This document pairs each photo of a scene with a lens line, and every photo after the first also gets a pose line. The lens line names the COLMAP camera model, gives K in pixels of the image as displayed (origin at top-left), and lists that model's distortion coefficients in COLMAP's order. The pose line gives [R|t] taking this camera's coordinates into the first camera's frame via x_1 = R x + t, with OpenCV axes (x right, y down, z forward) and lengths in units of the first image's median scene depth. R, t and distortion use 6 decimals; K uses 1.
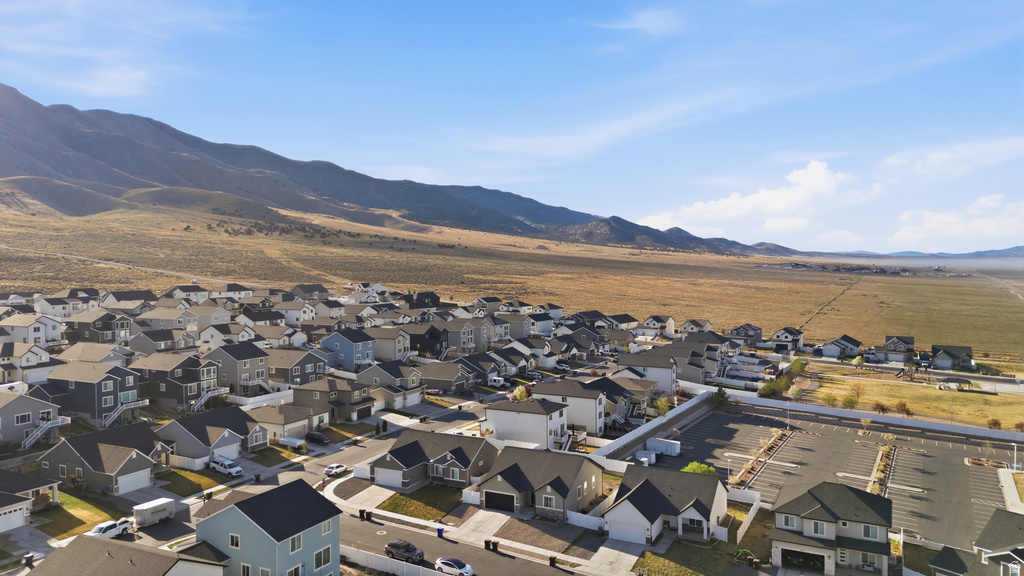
lens RADIAL K [[747.8, 0, 513.9], [0, 747.8, 284.5], [0, 0, 1]] dist [0.087182, -0.079240]
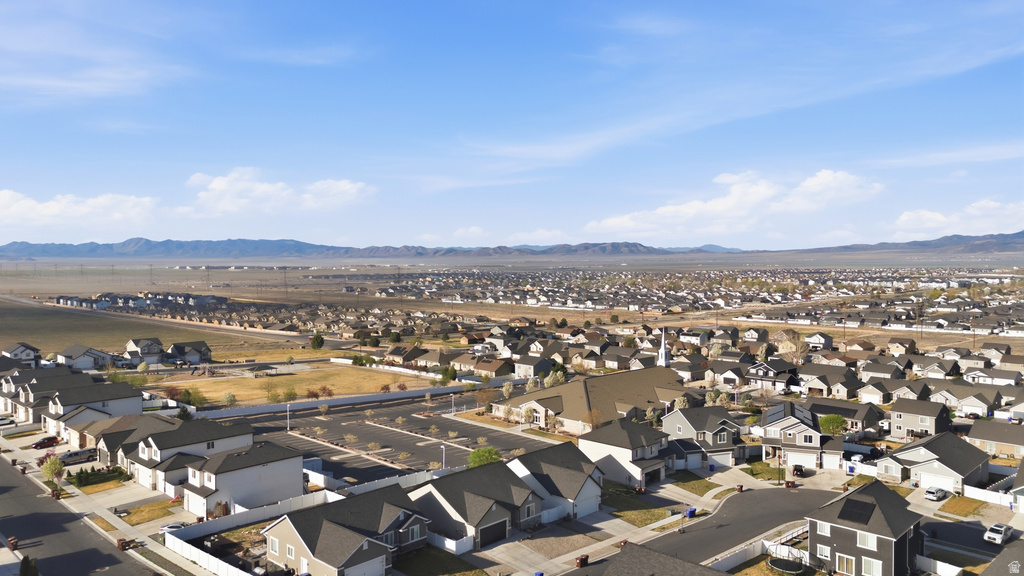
lens RADIAL K [[747.8, 0, 509.5], [0, 747.8, 287.3], [0, 0, 1]] dist [0.087182, -0.079240]
pose [[0.293153, -0.036383, 0.955373, -0.469636], [0.037030, 0.998958, 0.026680, -0.012120], [-0.955348, 0.027557, 0.294195, 0.397852]]
